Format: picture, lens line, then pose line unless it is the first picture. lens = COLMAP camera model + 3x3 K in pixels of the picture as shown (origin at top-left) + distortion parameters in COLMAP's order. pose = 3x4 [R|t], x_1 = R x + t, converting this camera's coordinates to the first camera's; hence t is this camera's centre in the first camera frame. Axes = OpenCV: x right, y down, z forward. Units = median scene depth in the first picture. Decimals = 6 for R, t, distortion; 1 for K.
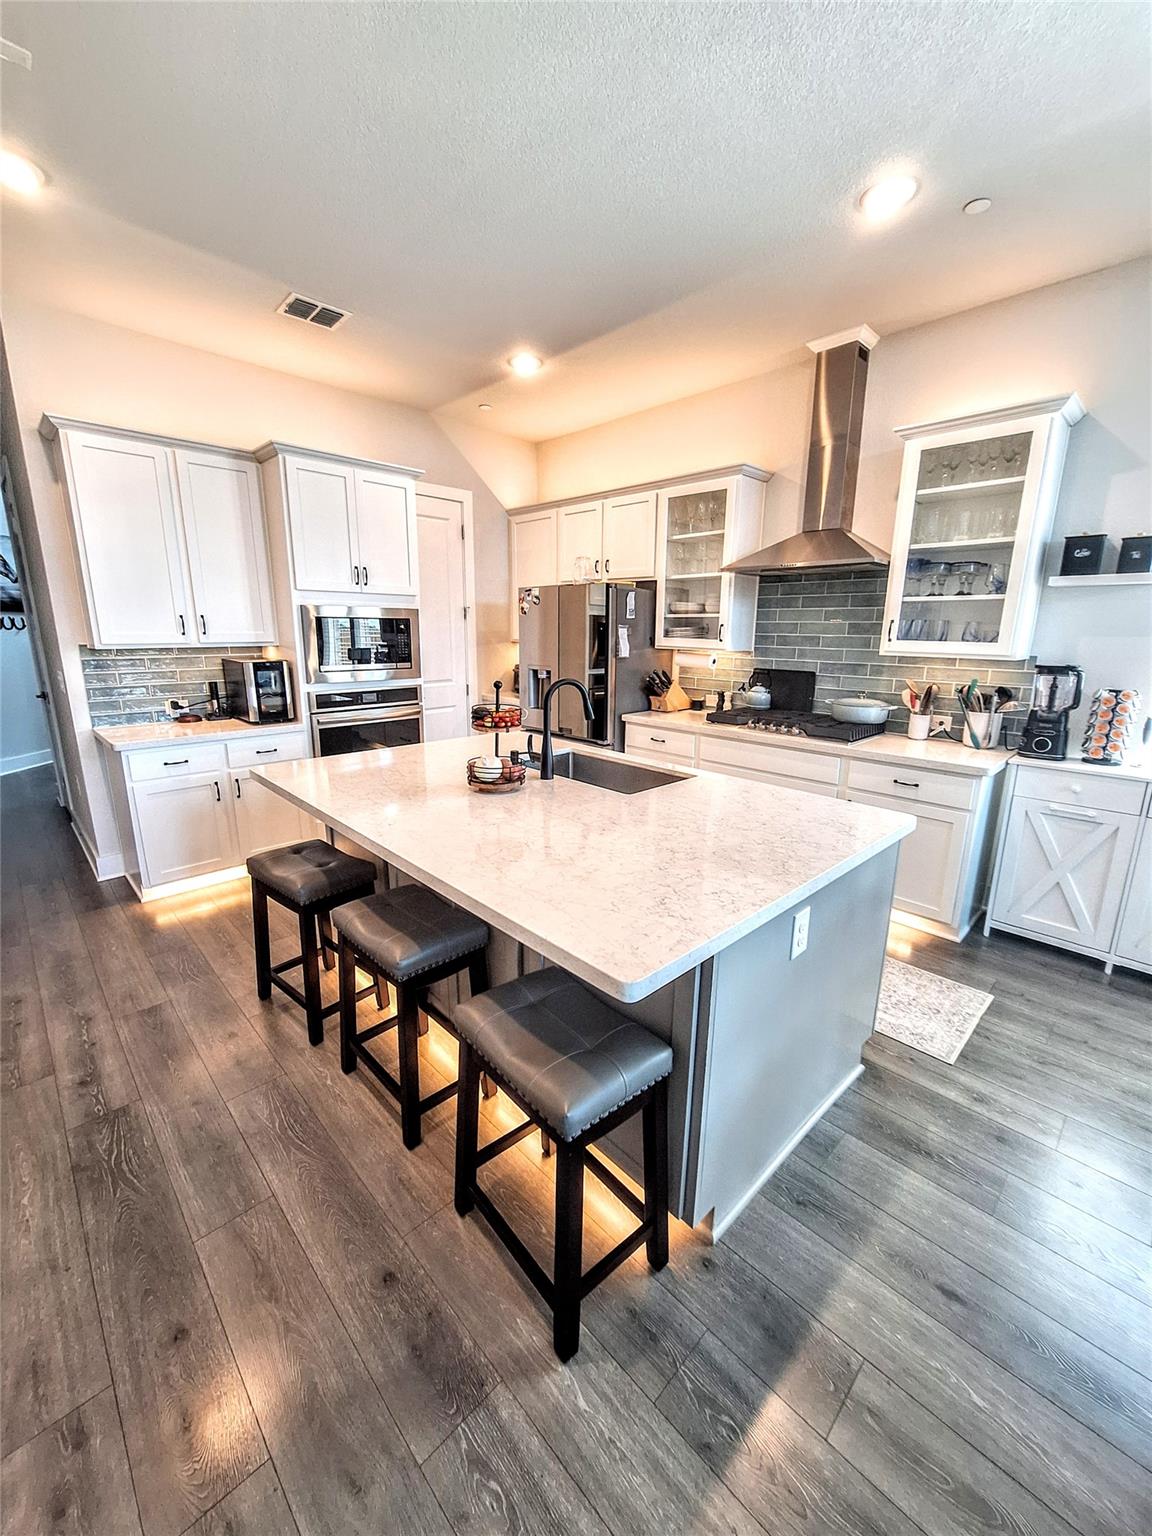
lens RADIAL K [[603.8, 0, 585.6], [0, 603.8, 761.5], [0, 0, 1]] dist [-0.018351, 0.003629]
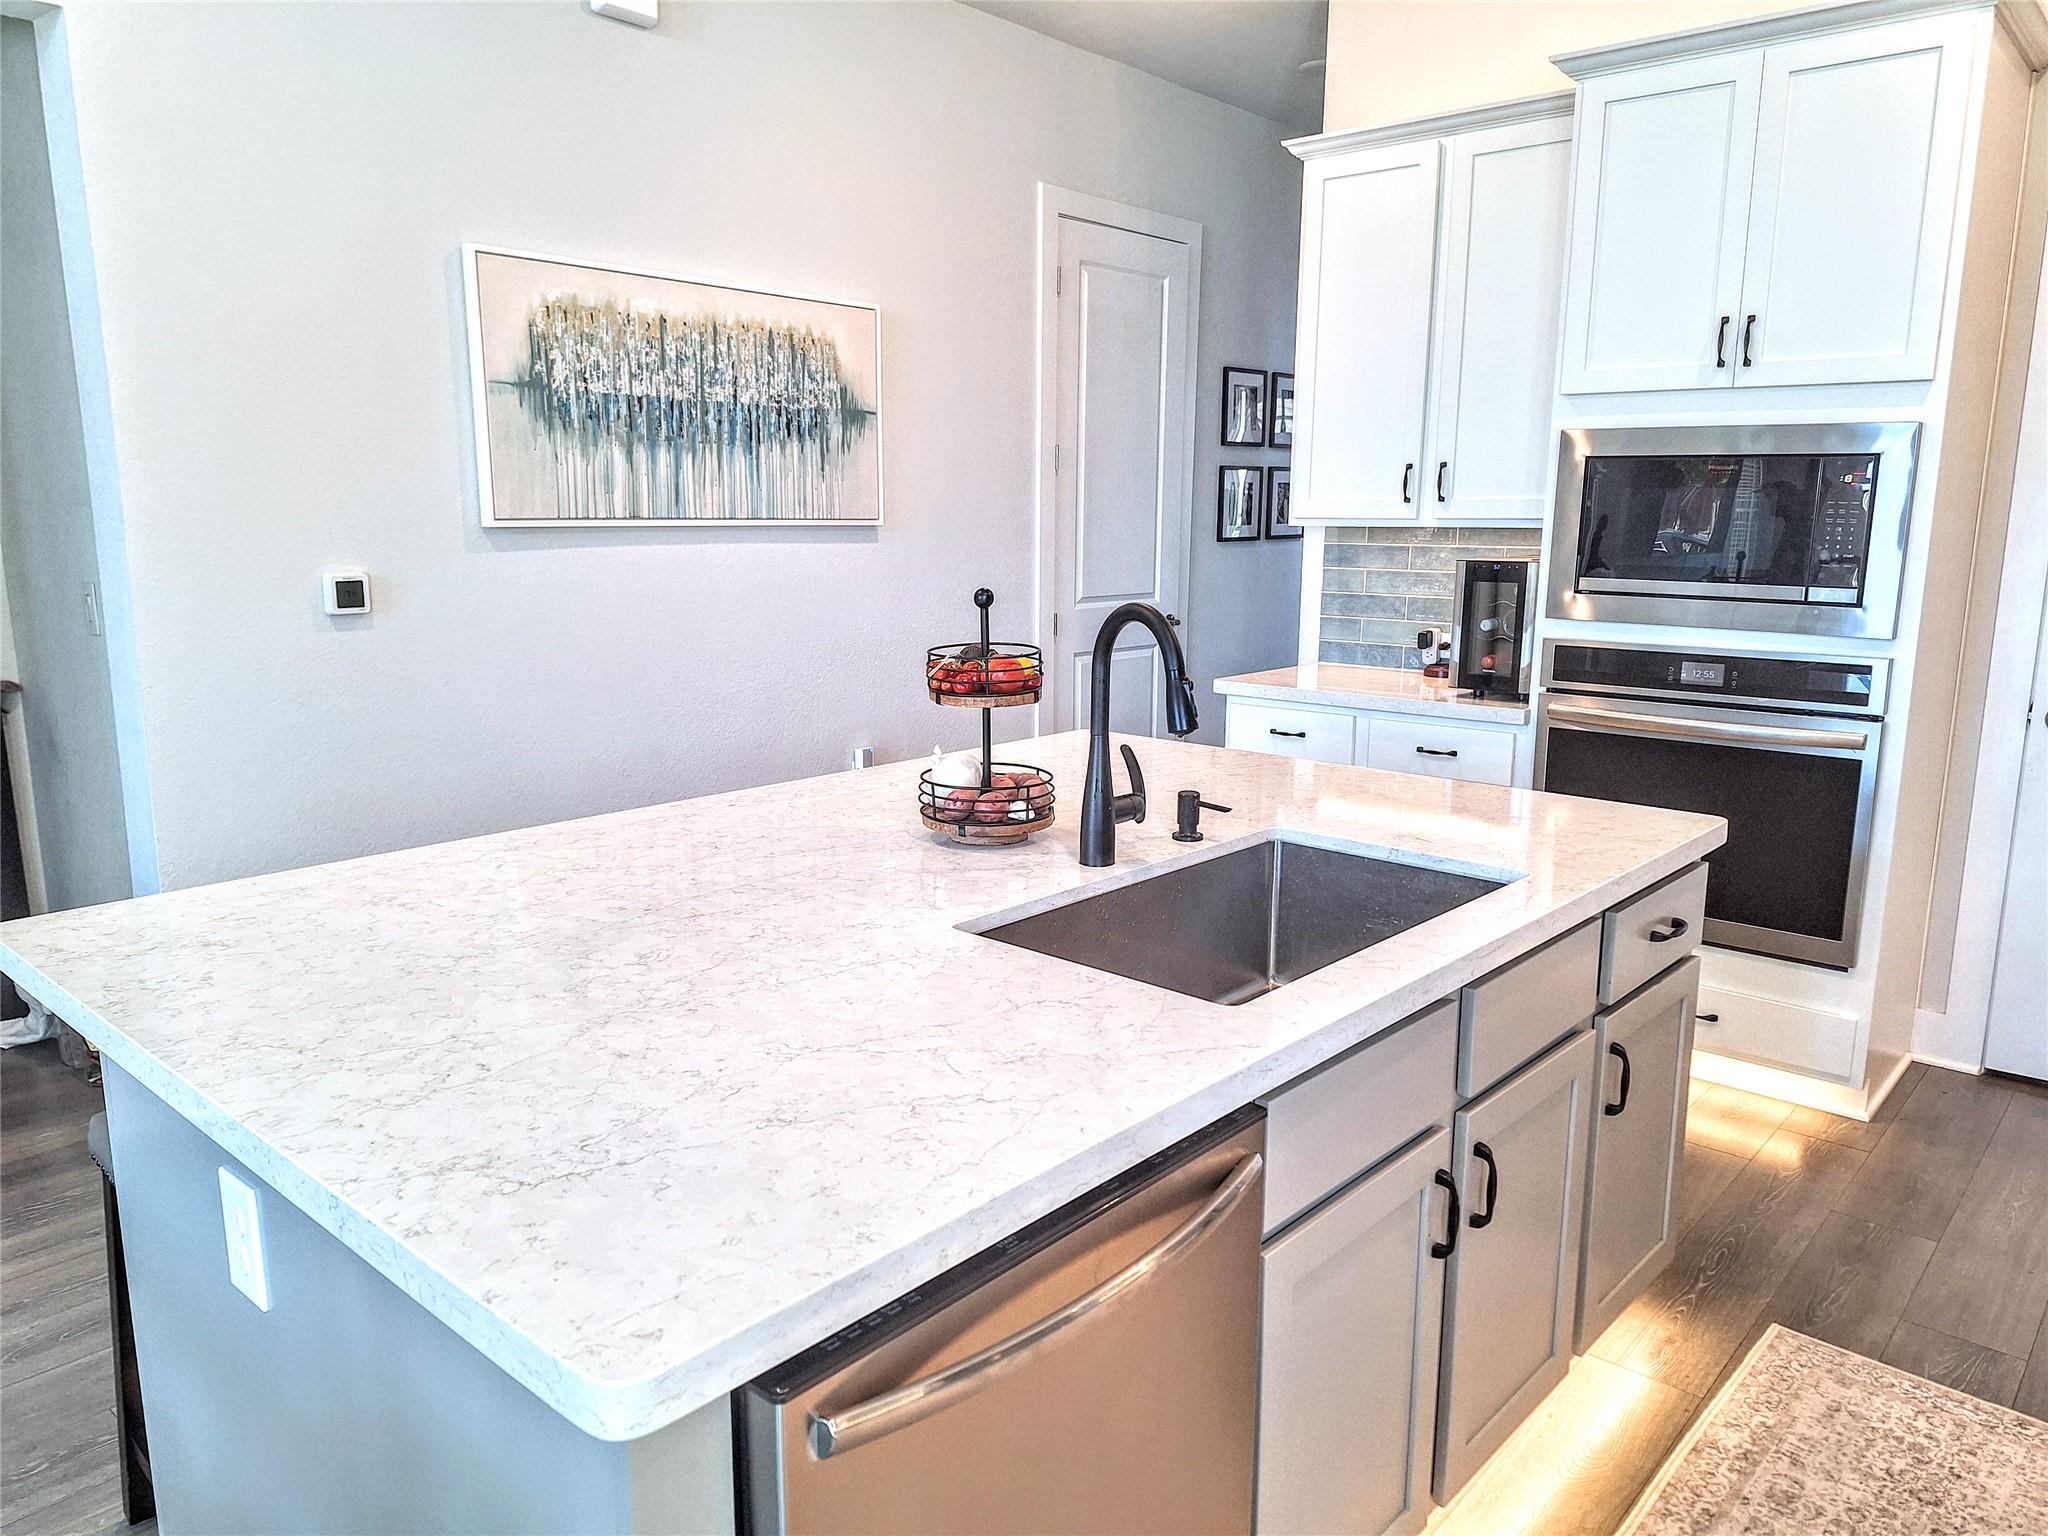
lens RADIAL K [[1429.8, 0, 1031.0], [0, 1429.8, 766.8], [0, 0, 1]] dist [0.042192, -0.047004]
pose [[0.074129, 0.170797, -0.982514, 0.517568], [-0.221575, 0.963419, 0.150760, -0.100378], [0.972322, 0.206525, 0.109261, 0.560273]]
